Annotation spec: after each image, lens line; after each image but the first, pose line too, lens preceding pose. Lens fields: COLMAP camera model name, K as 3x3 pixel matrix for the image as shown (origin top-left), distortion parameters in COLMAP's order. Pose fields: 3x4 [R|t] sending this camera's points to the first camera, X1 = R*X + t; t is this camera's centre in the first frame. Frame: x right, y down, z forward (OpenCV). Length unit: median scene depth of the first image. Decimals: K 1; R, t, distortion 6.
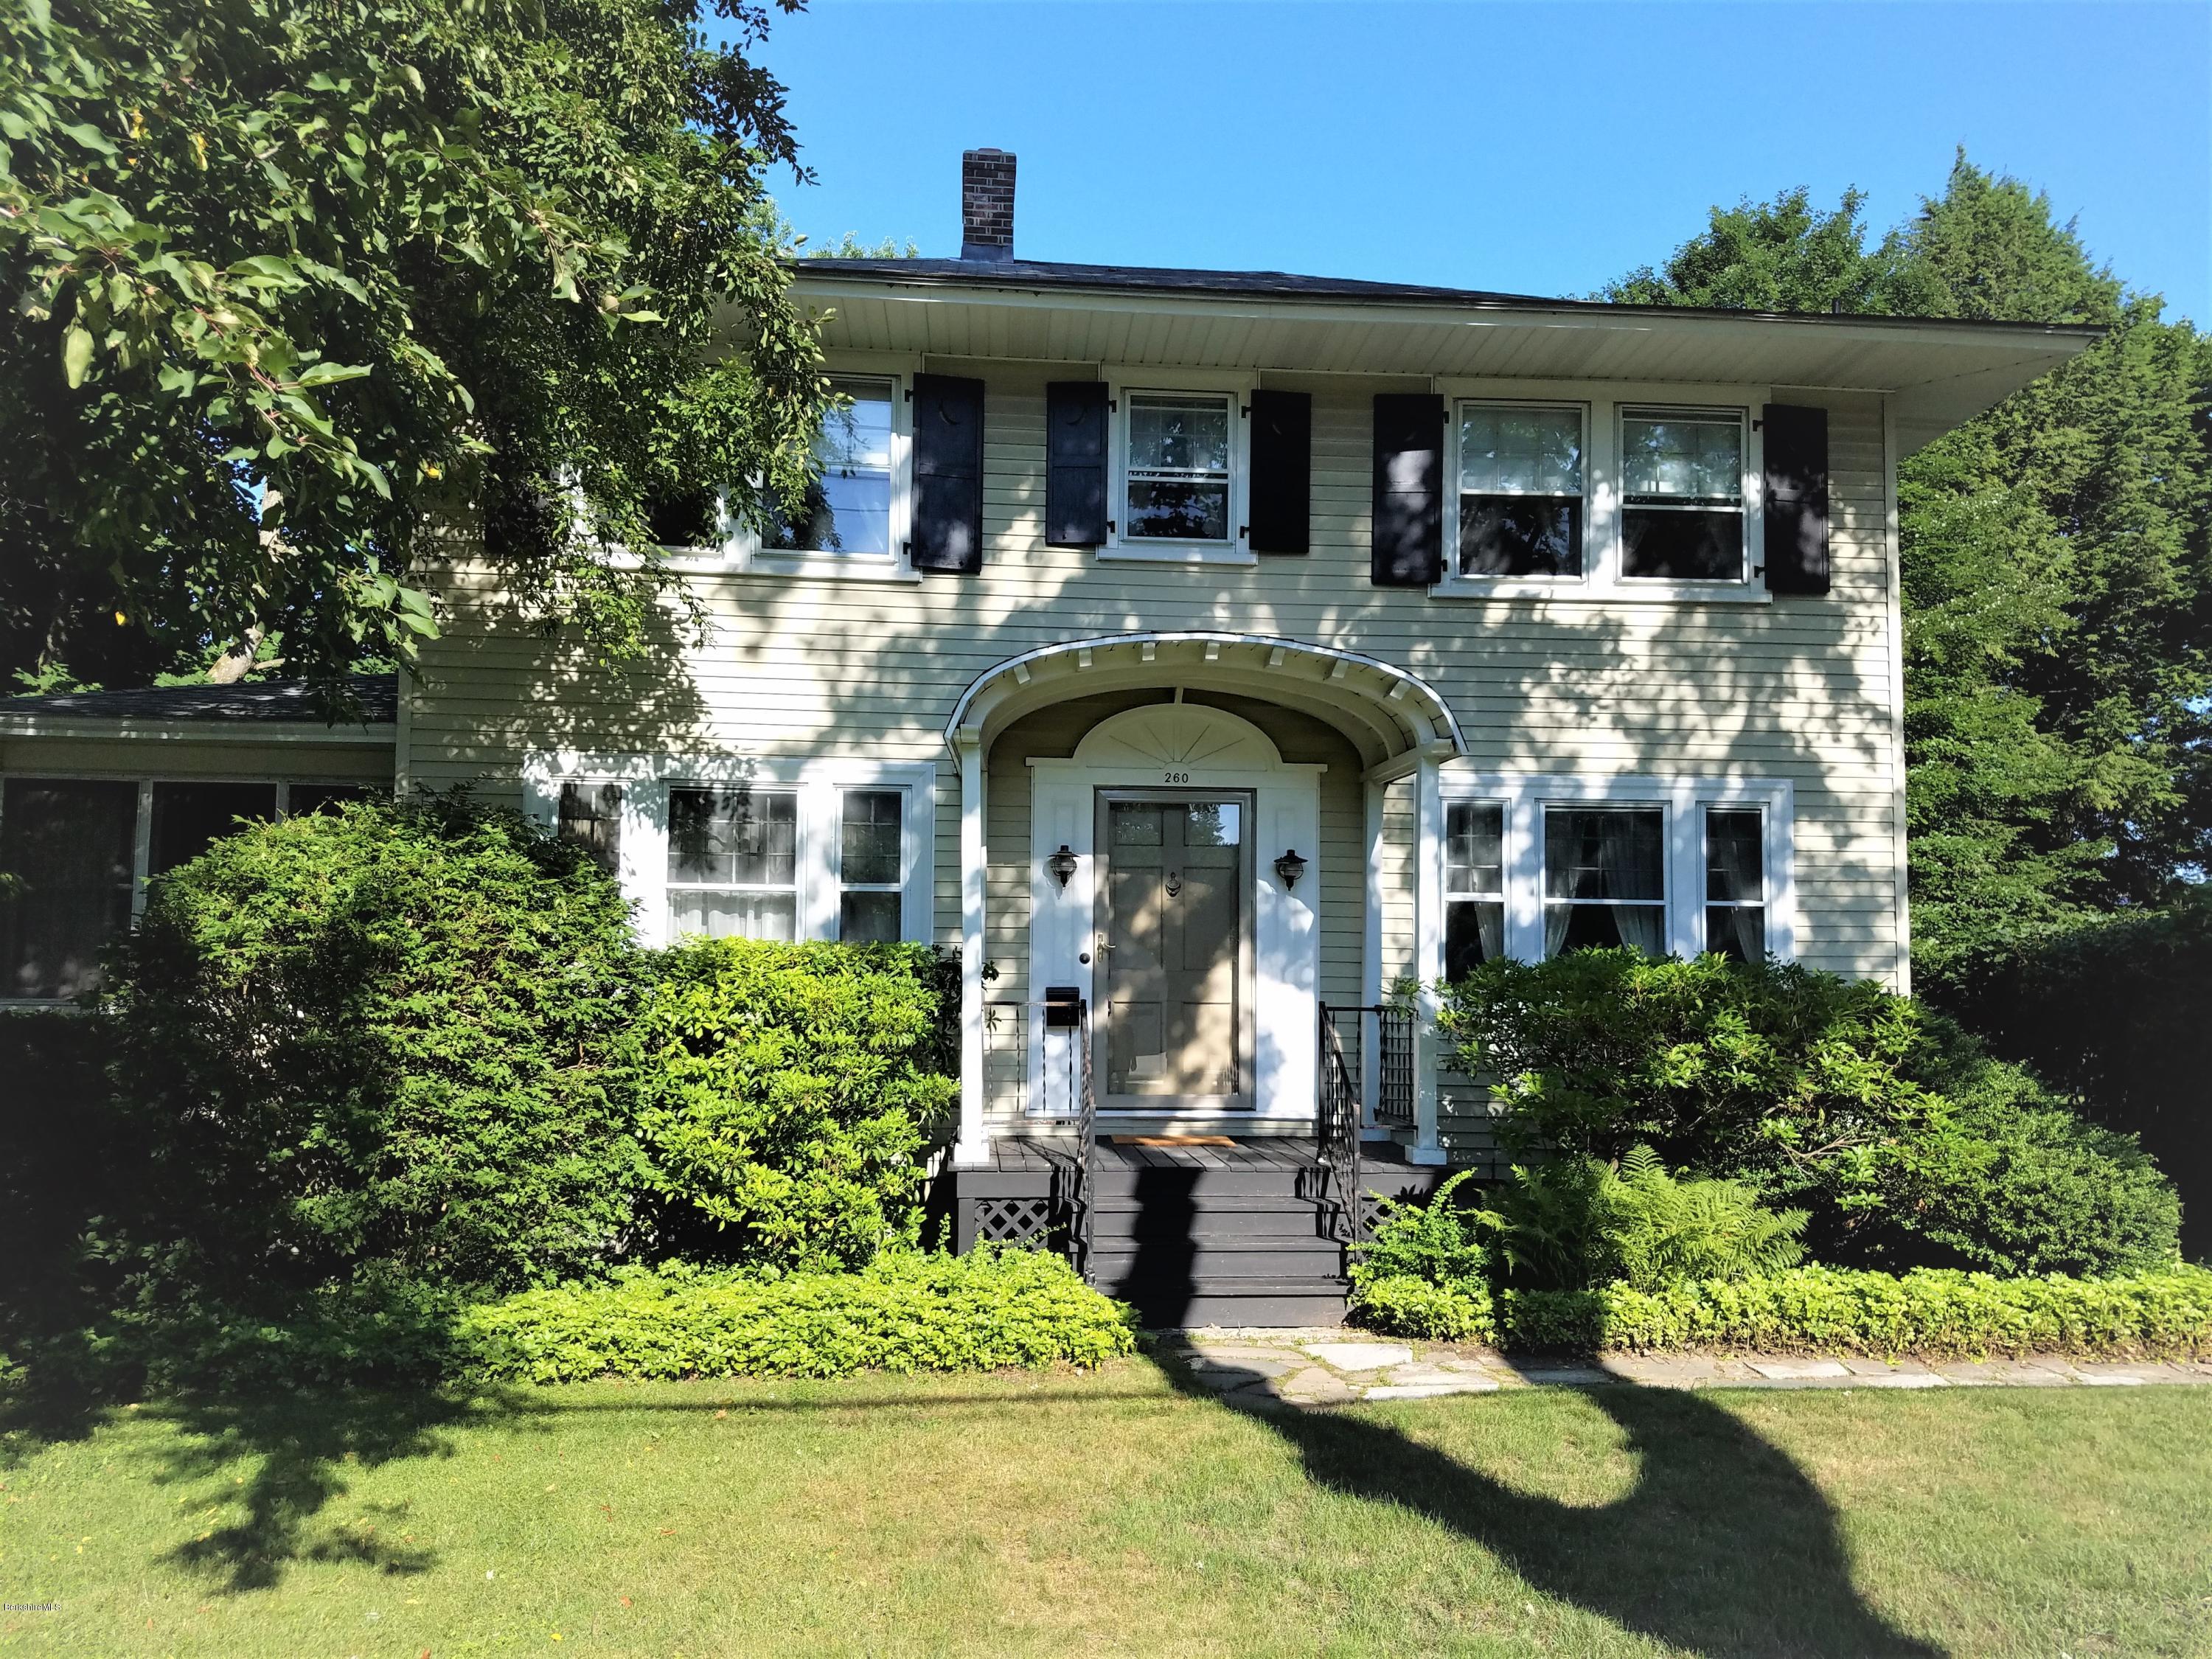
lens RADIAL K [[1724.8, 0, 1129.3], [0, 1724.8, 833.1], [0, 0, 1]] dist [0.092151, -0.117520]
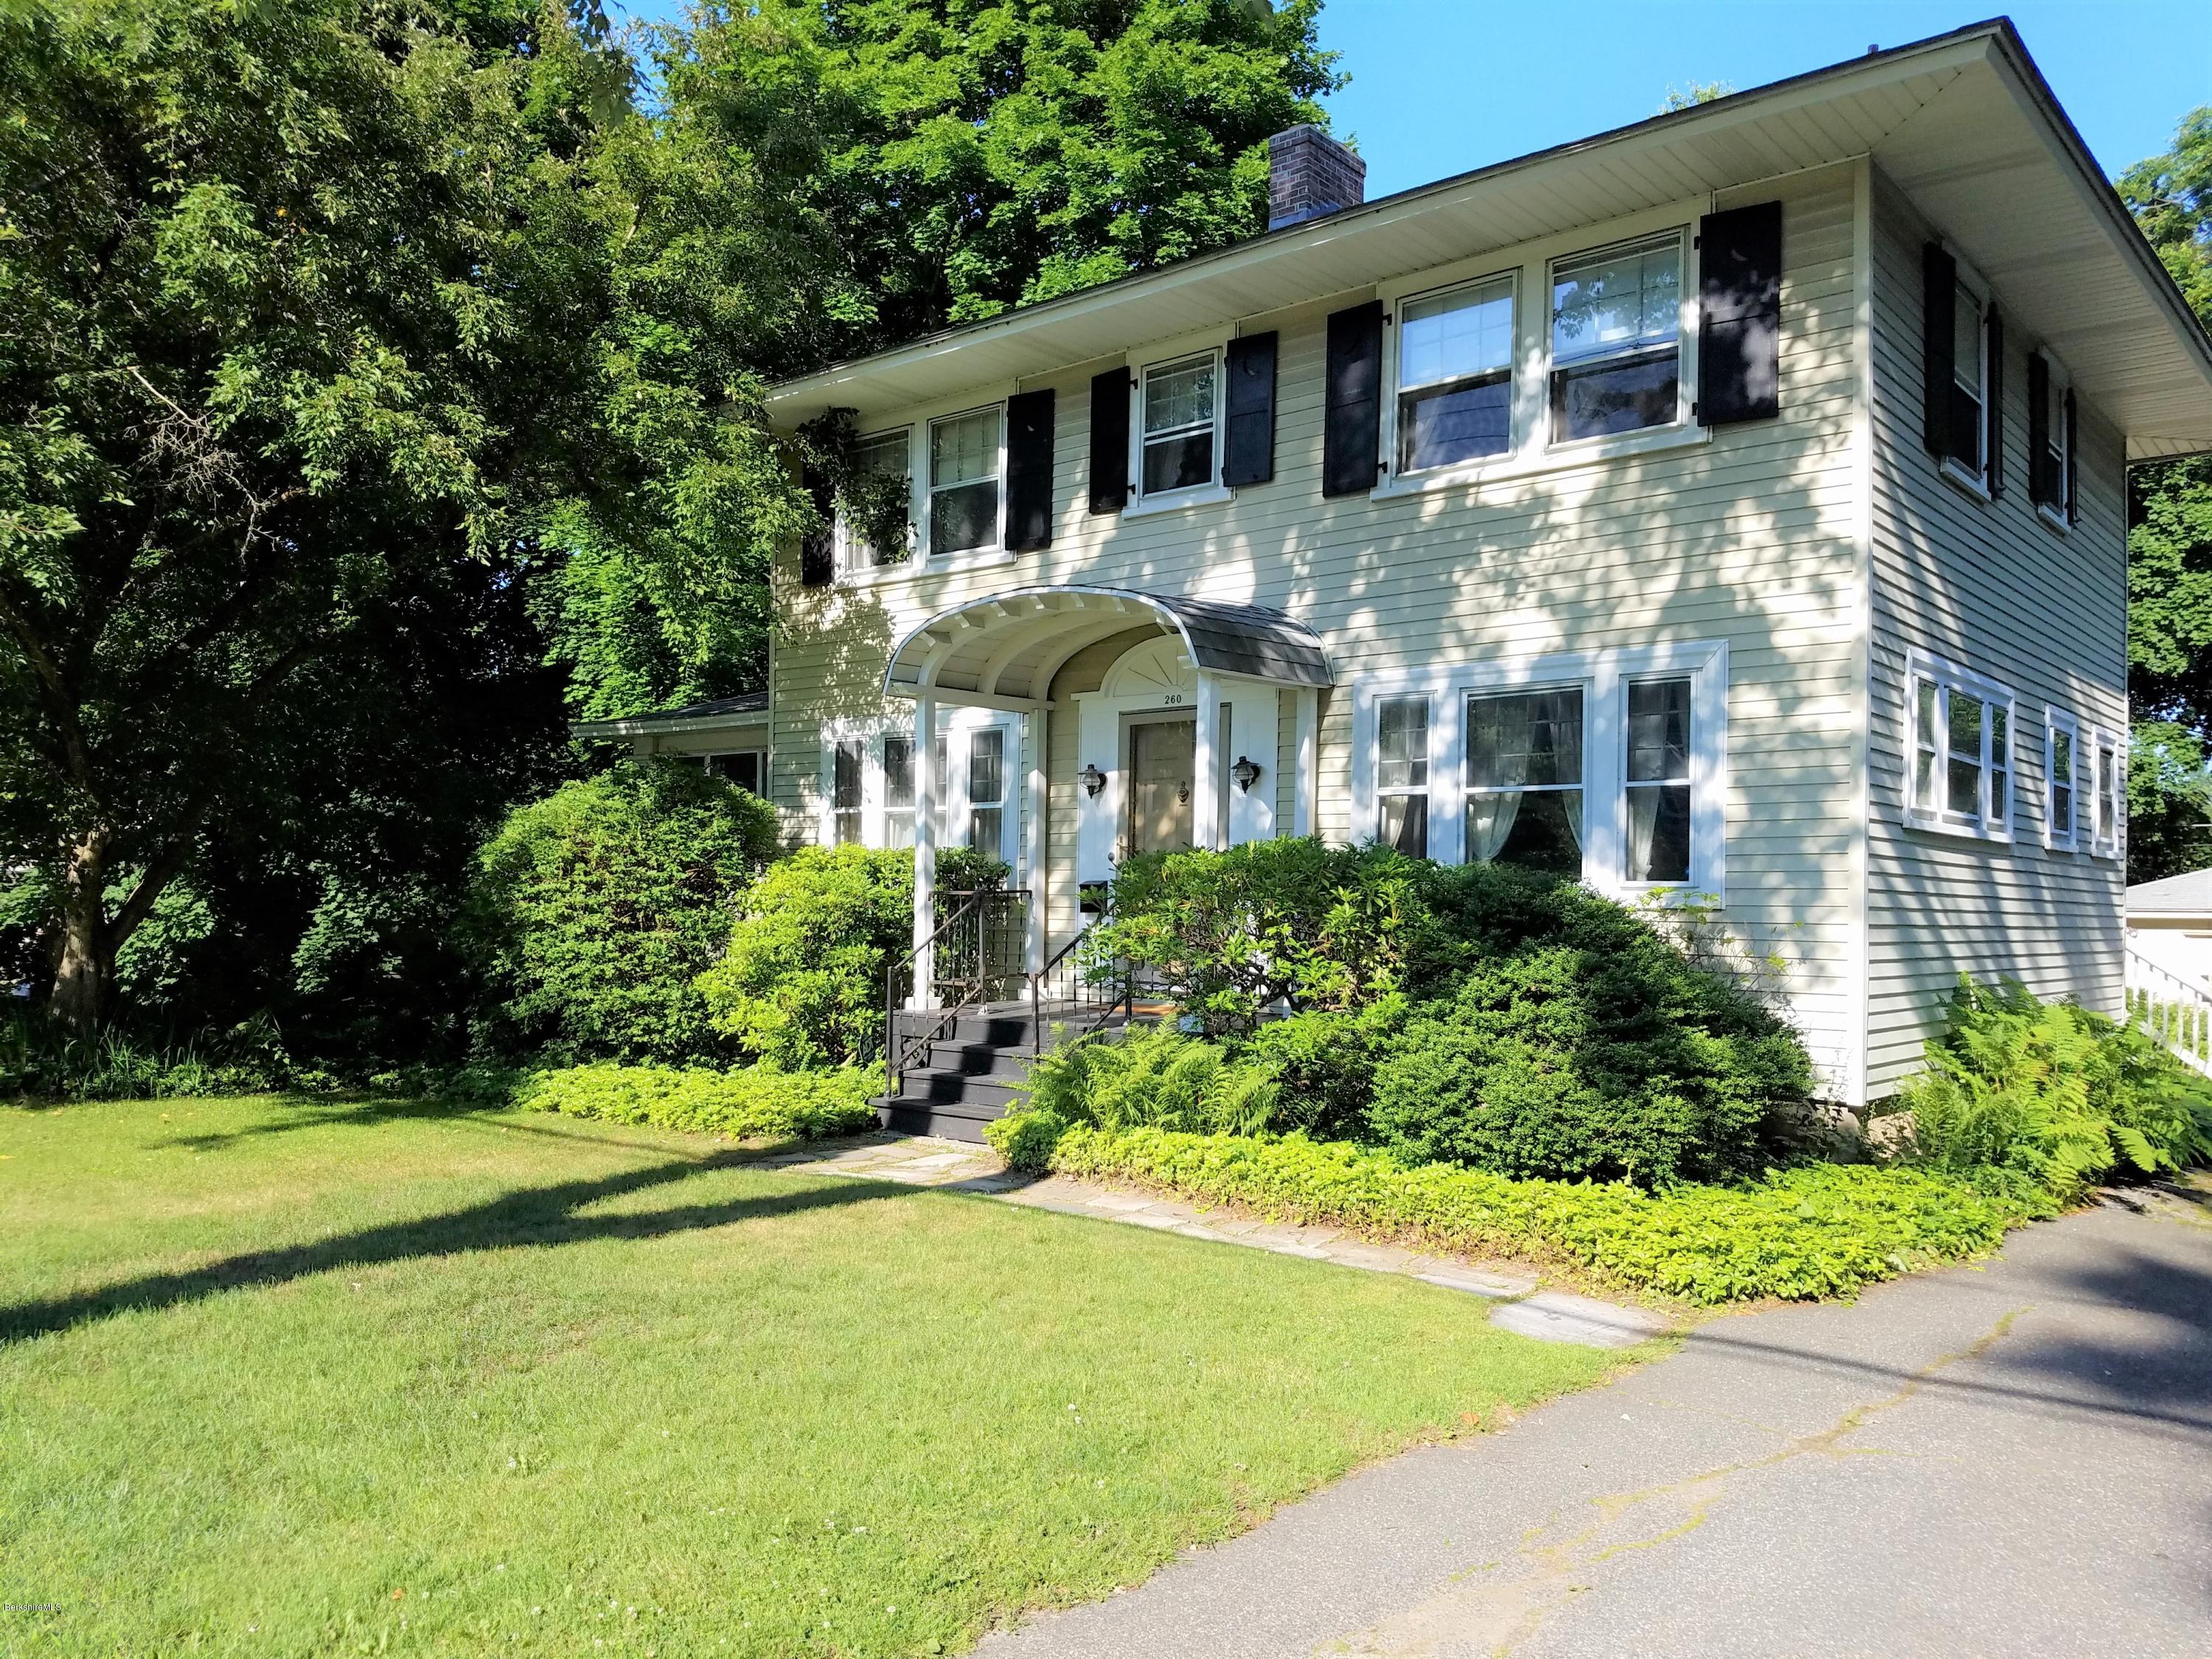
lens RADIAL K [[1724.8, 0, 1084.9], [0, 1724.8, 839.1], [0, 0, 1]] dist [0.092151, -0.117520]
pose [[0.690914, -0.027920, -0.722398, 0.801748], [0.043651, 0.999042, 0.003137, 0.053653], [0.721618, -0.033701, 0.691471, 0.159429]]
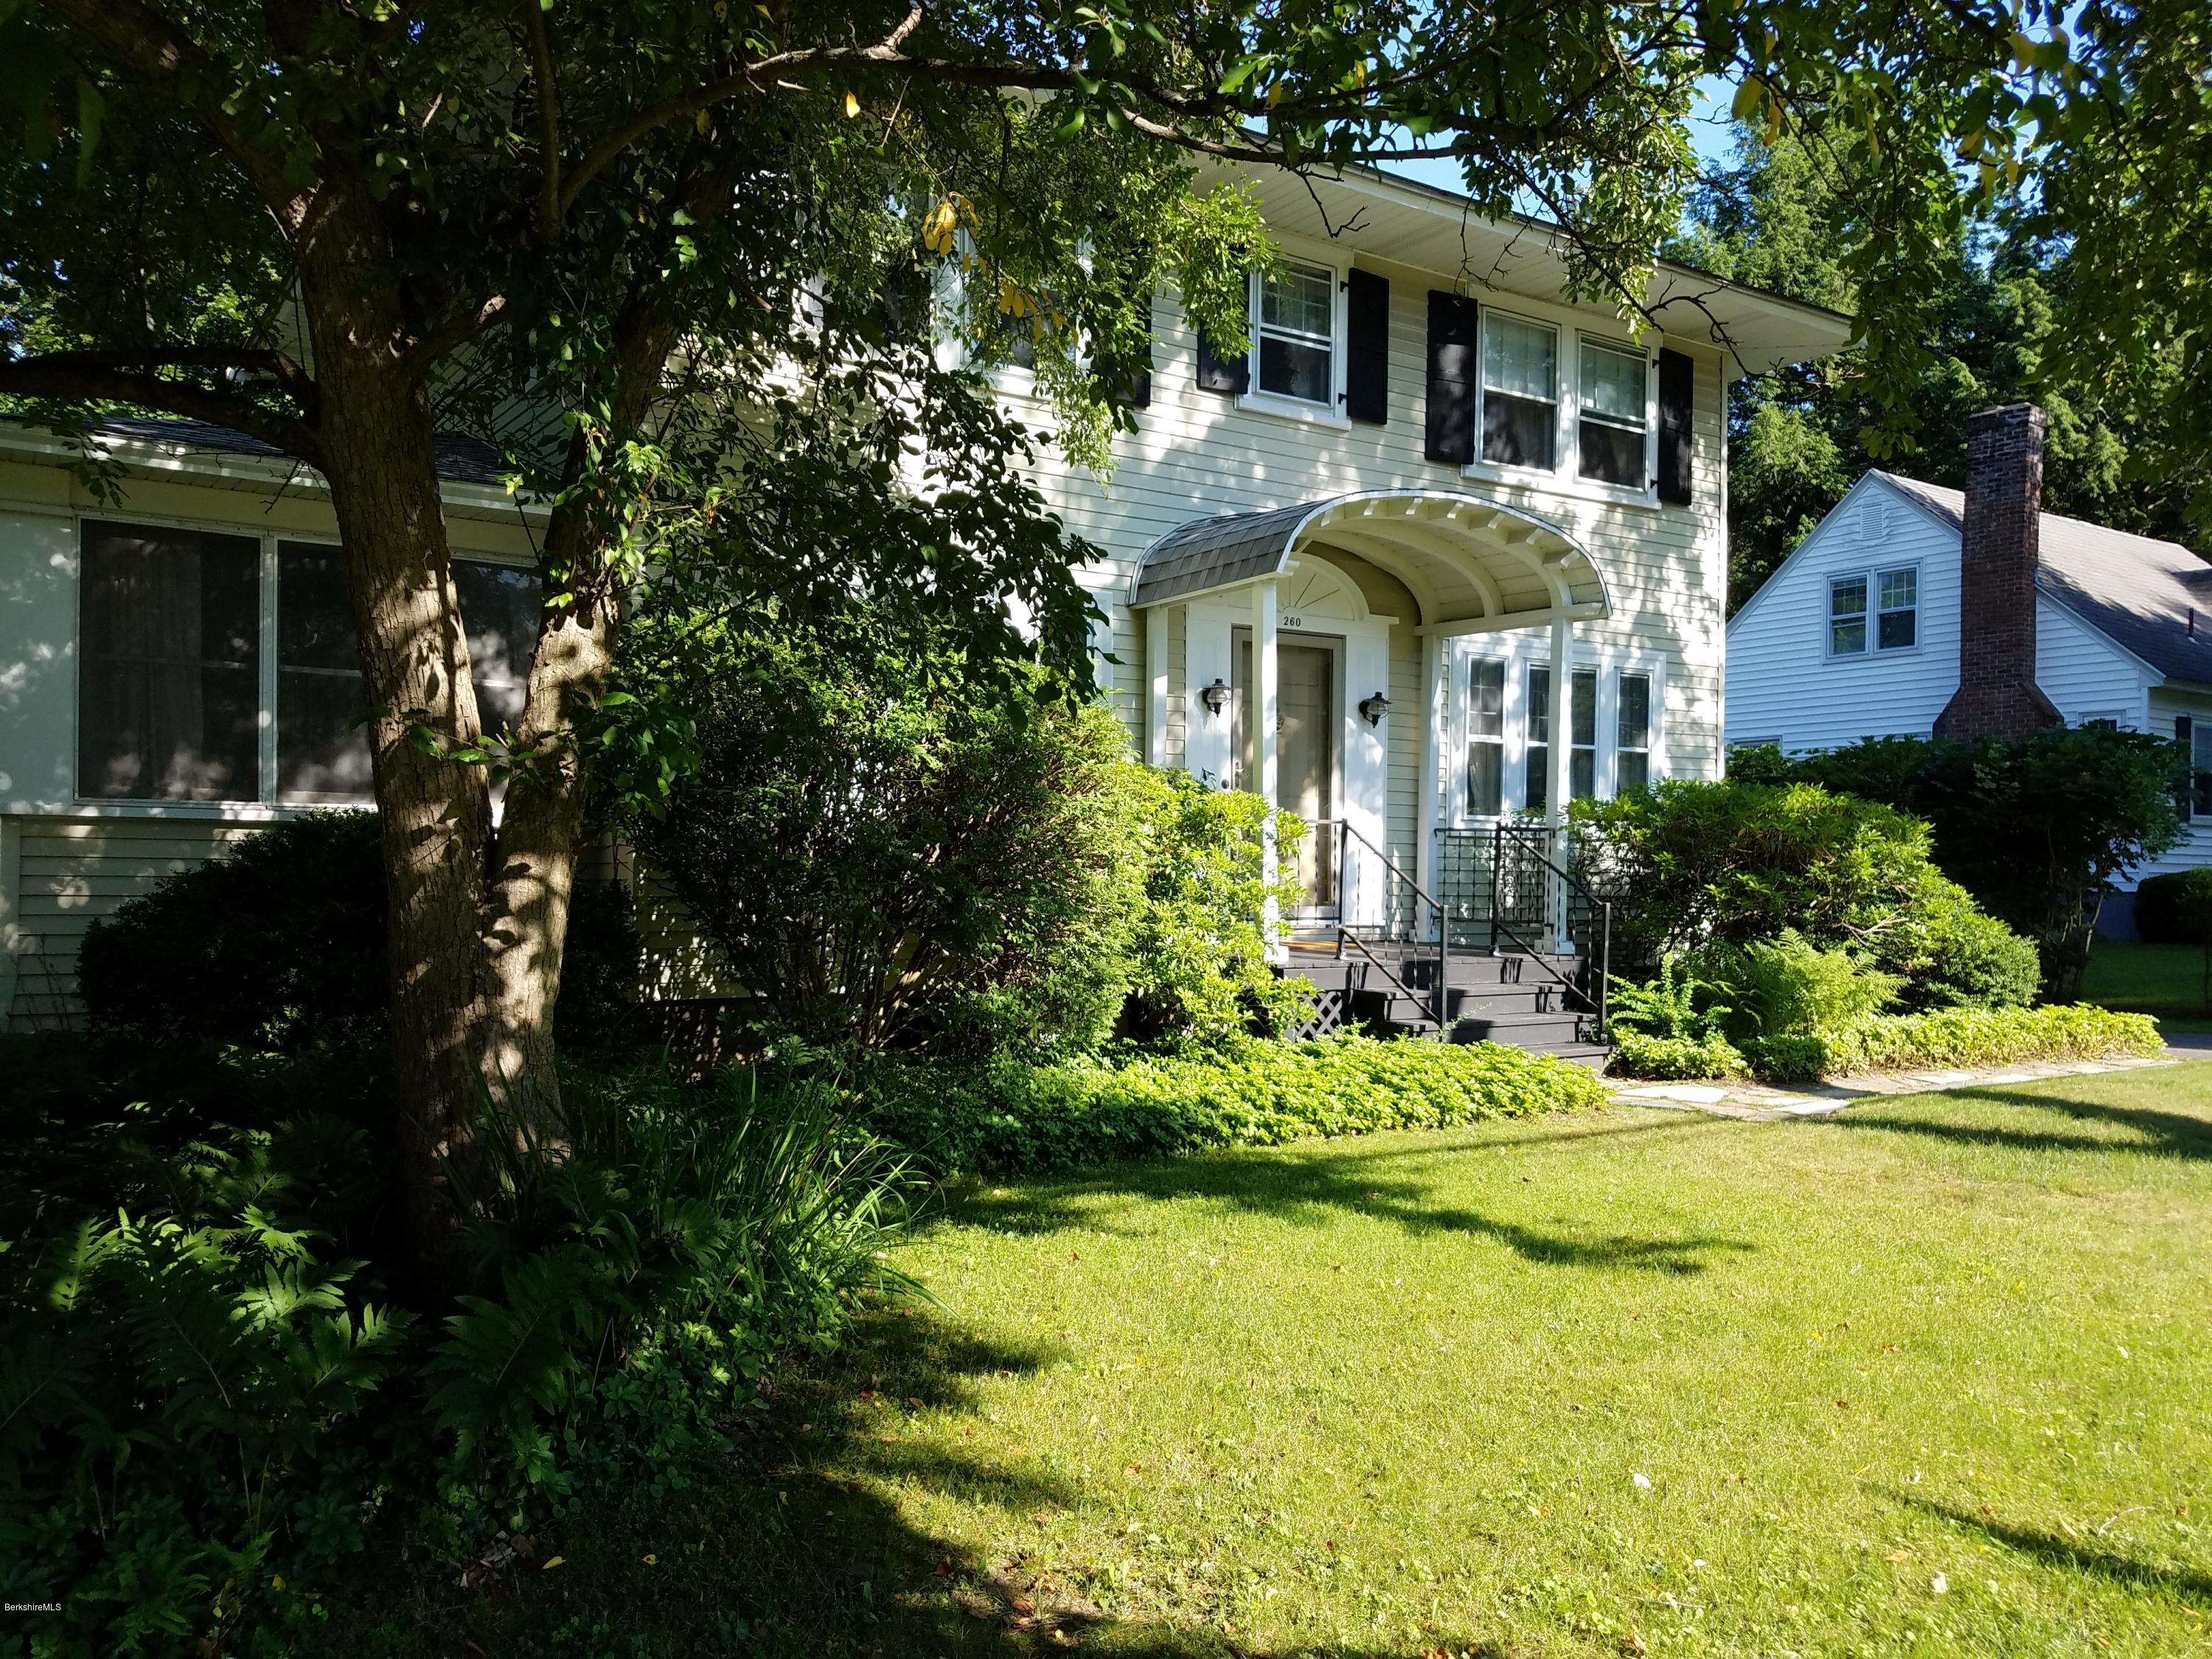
lens RADIAL K [[1755.5, 0, 1111.1], [0, 1755.5, 836.0], [0, 0, 1]] dist [0.056358, -0.002902]
pose [[0.869441, 0.005053, 0.494012, -0.614897], [-0.045945, 0.996441, 0.070670, 0.030600], [-0.491897, -0.084141, 0.866578, 0.076712]]
